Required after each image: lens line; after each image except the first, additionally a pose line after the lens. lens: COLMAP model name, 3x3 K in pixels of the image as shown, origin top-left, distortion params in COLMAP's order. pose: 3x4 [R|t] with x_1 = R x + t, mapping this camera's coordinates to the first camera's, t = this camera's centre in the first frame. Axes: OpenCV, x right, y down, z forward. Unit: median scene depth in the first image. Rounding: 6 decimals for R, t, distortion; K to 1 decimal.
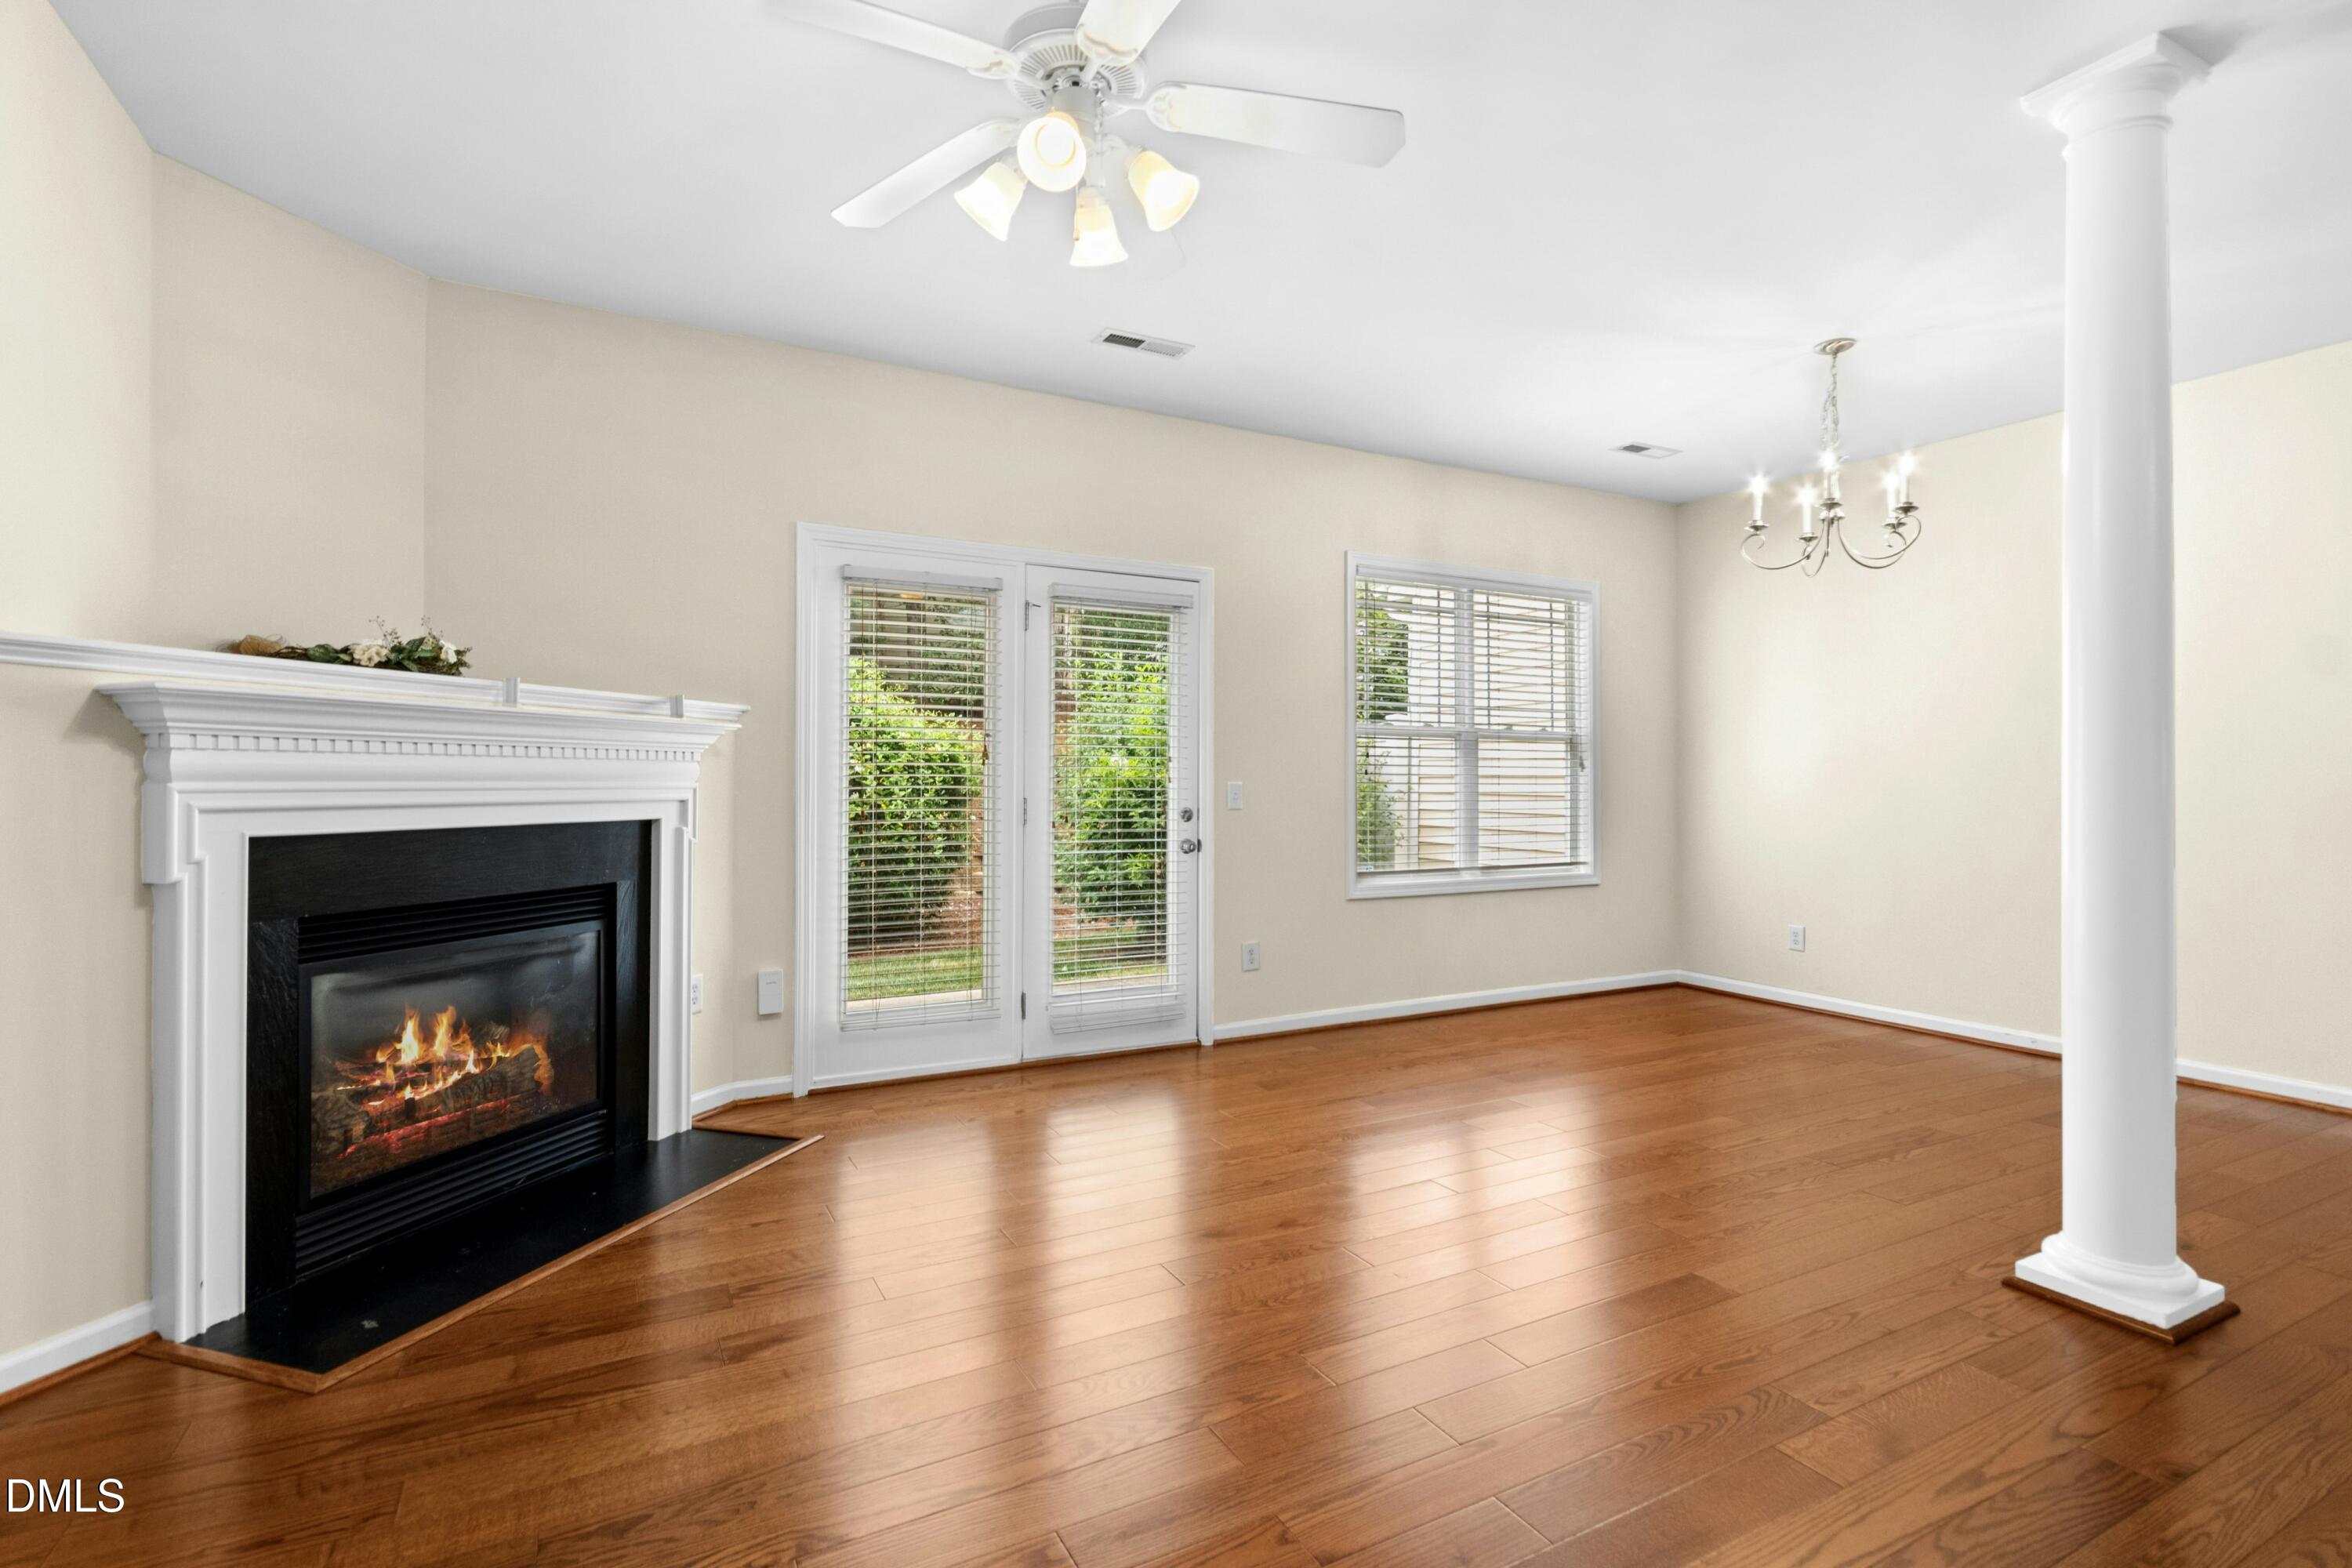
lens RADIAL K [[1107.2, 0, 1193.9], [0, 1107.2, 772.5], [0, 0, 1]] dist [0.001062, 0.001111]
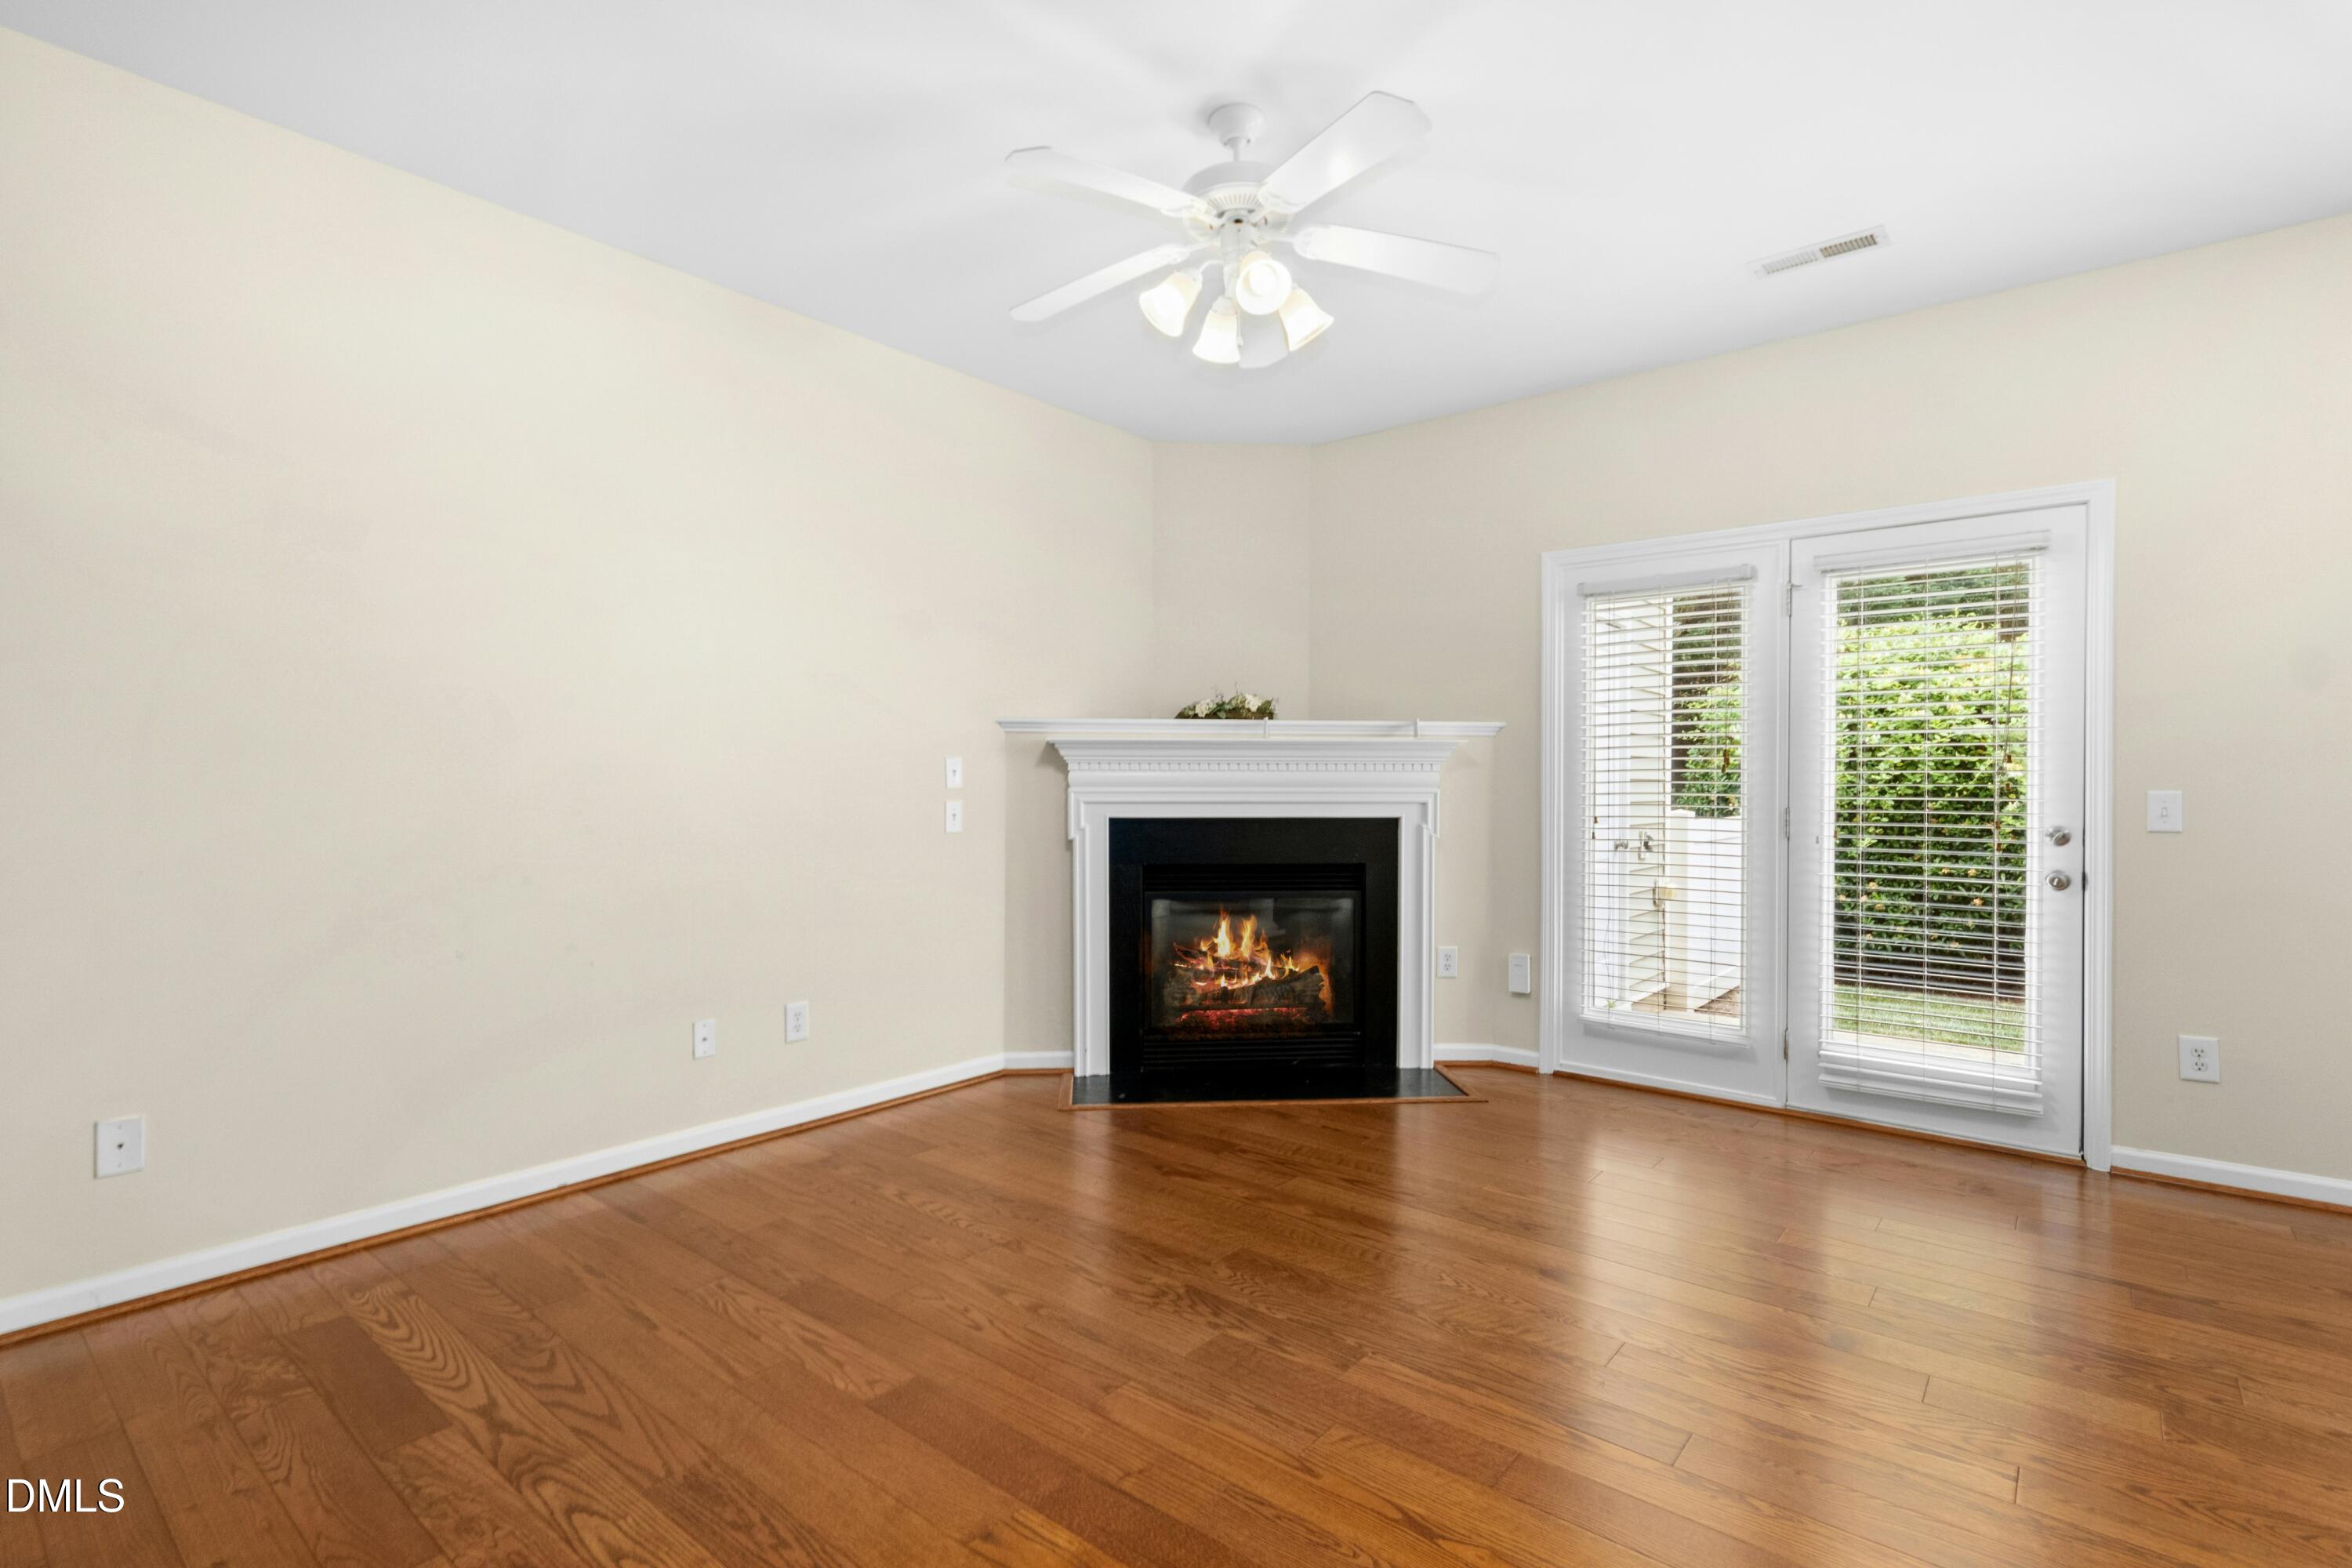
lens RADIAL K [[1089.0, 0, 1175.8], [0, 1089.0, 785.2], [0, 0, 1]] dist [0.002964, -0.001334]
pose [[0.368411, -0.002341, -0.929660, 0.508996], [0.005072, 0.999987, -0.000508, 0.003325], [0.929649, -0.004528, 0.368418, 0.251342]]
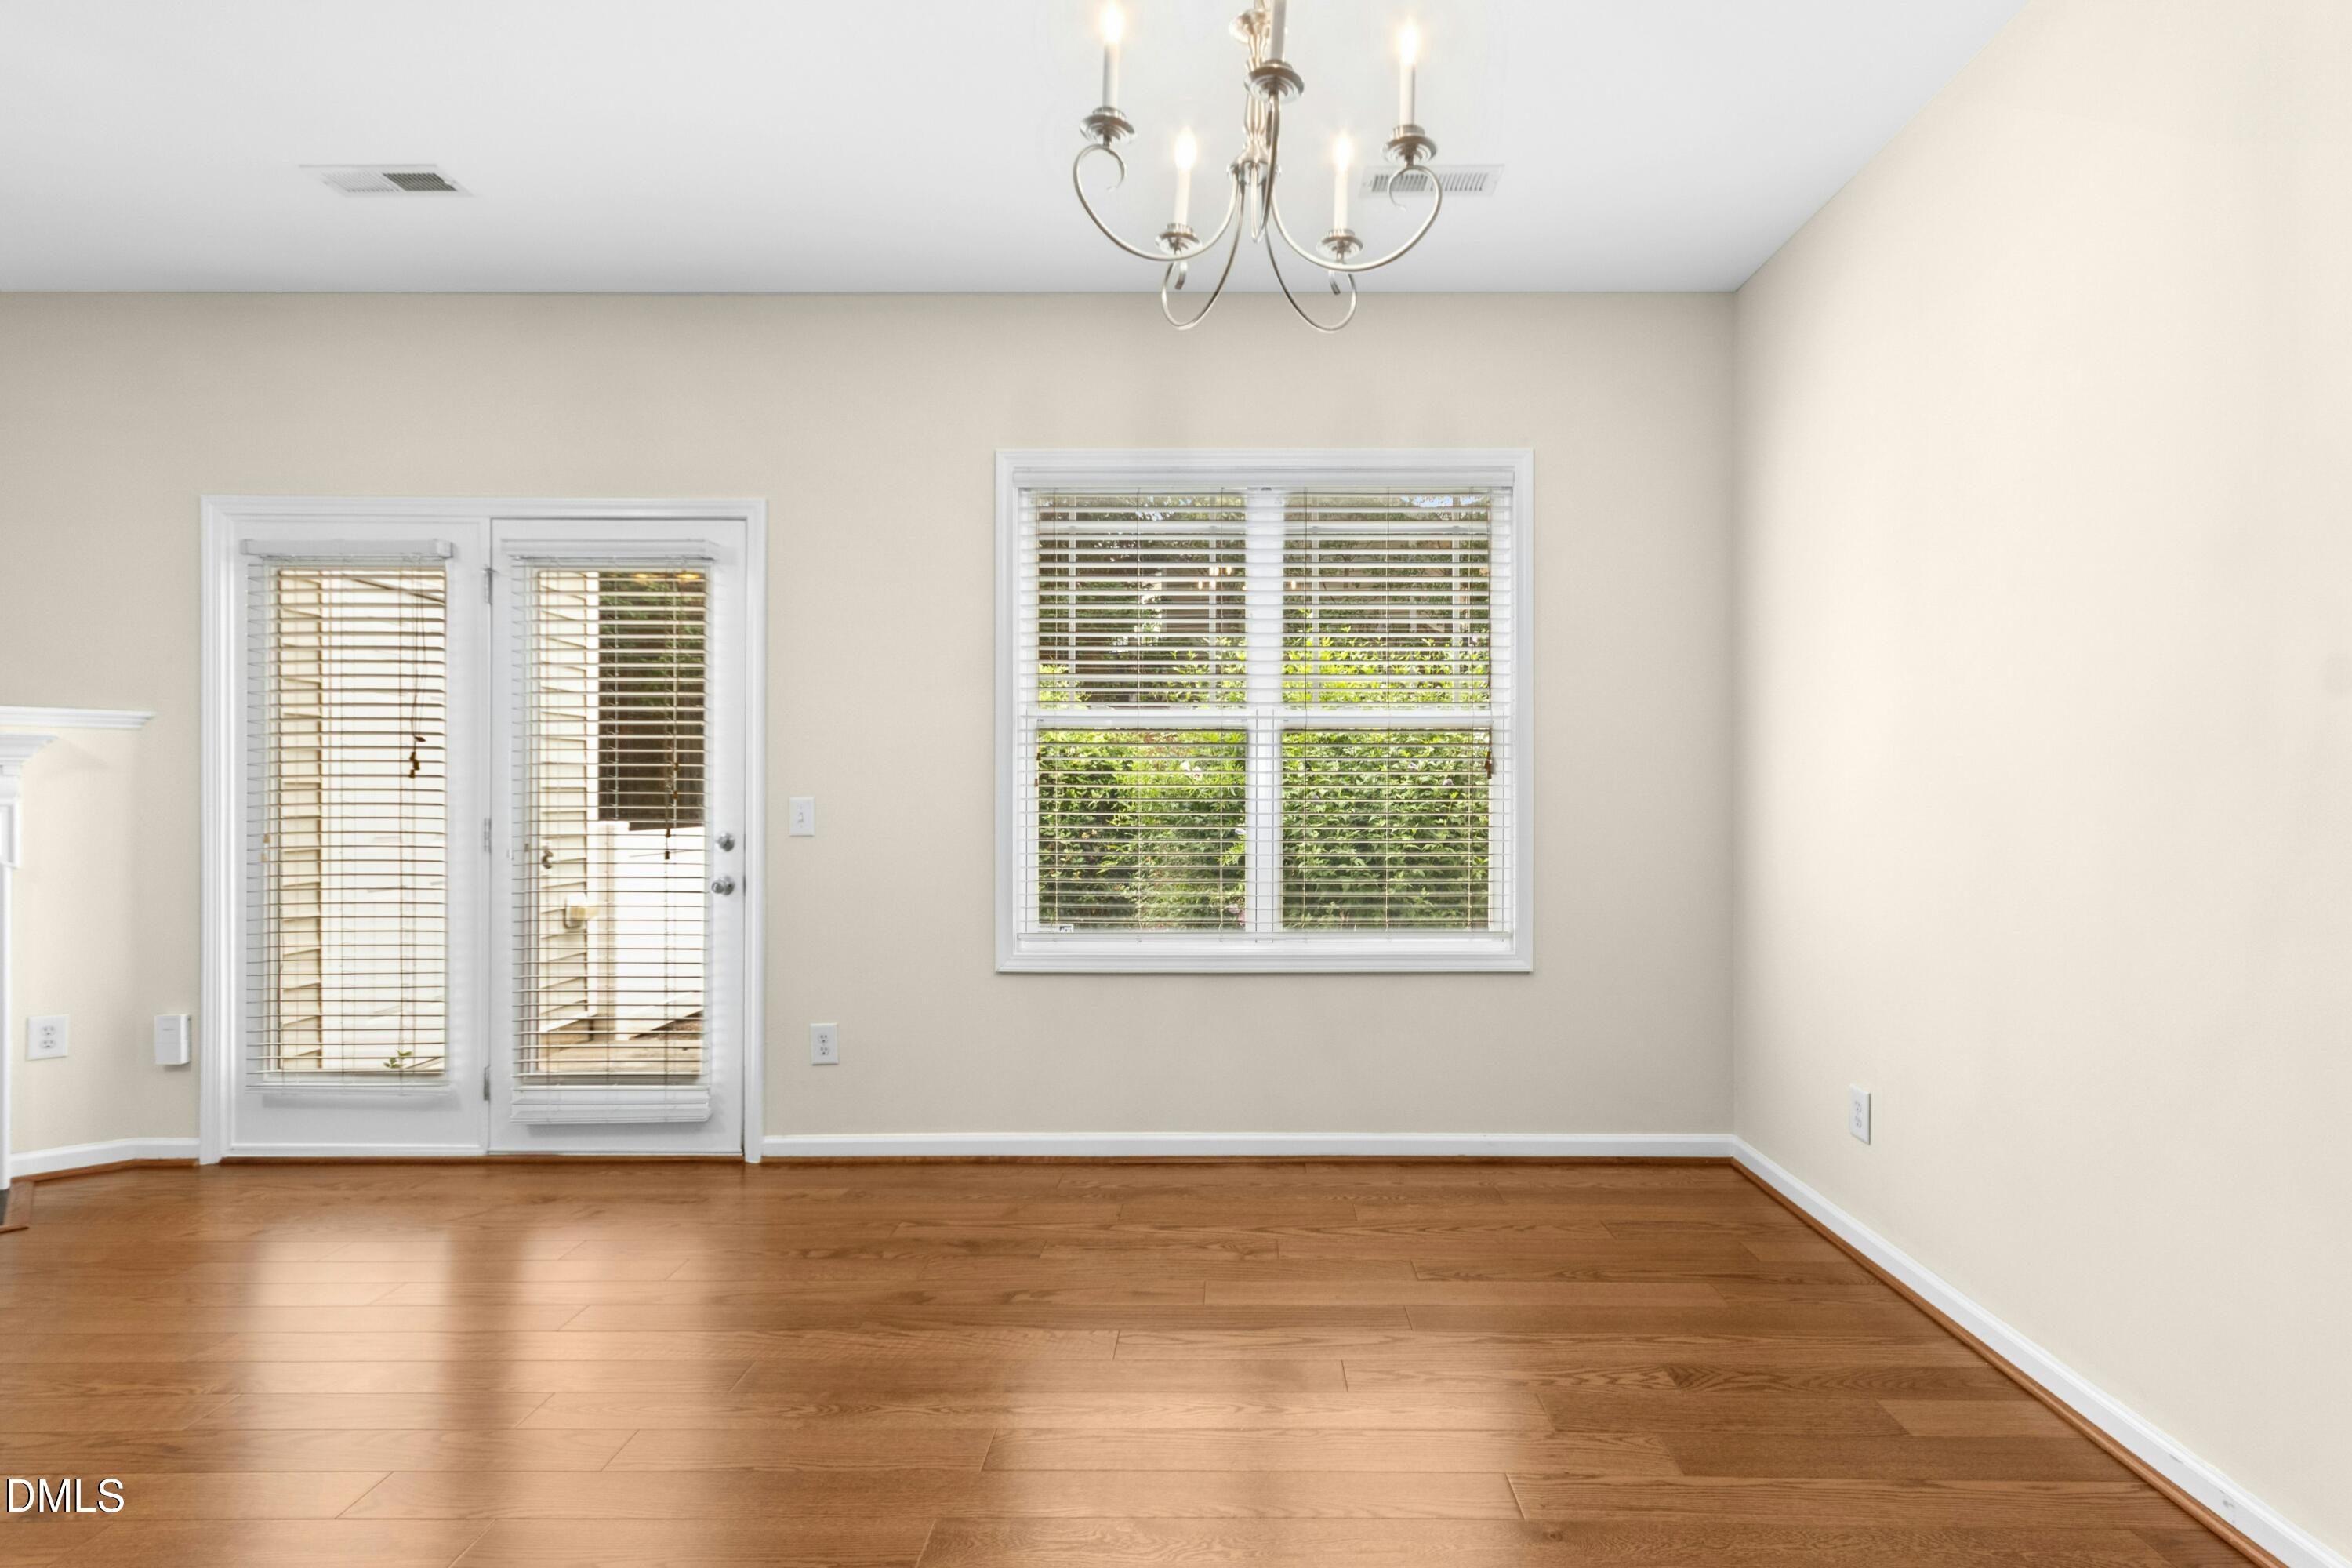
lens RADIAL K [[1107.2, 0, 1243.9], [0, 1107.2, 785.8], [0, 0, 1]] dist [0.001062, 0.001111]
pose [[0.880025, -0.006552, -0.474882, 0.745677], [0.006116, 0.999978, -0.002462, 0.005649], [0.474888, -0.000738, 0.880046, 0.609118]]
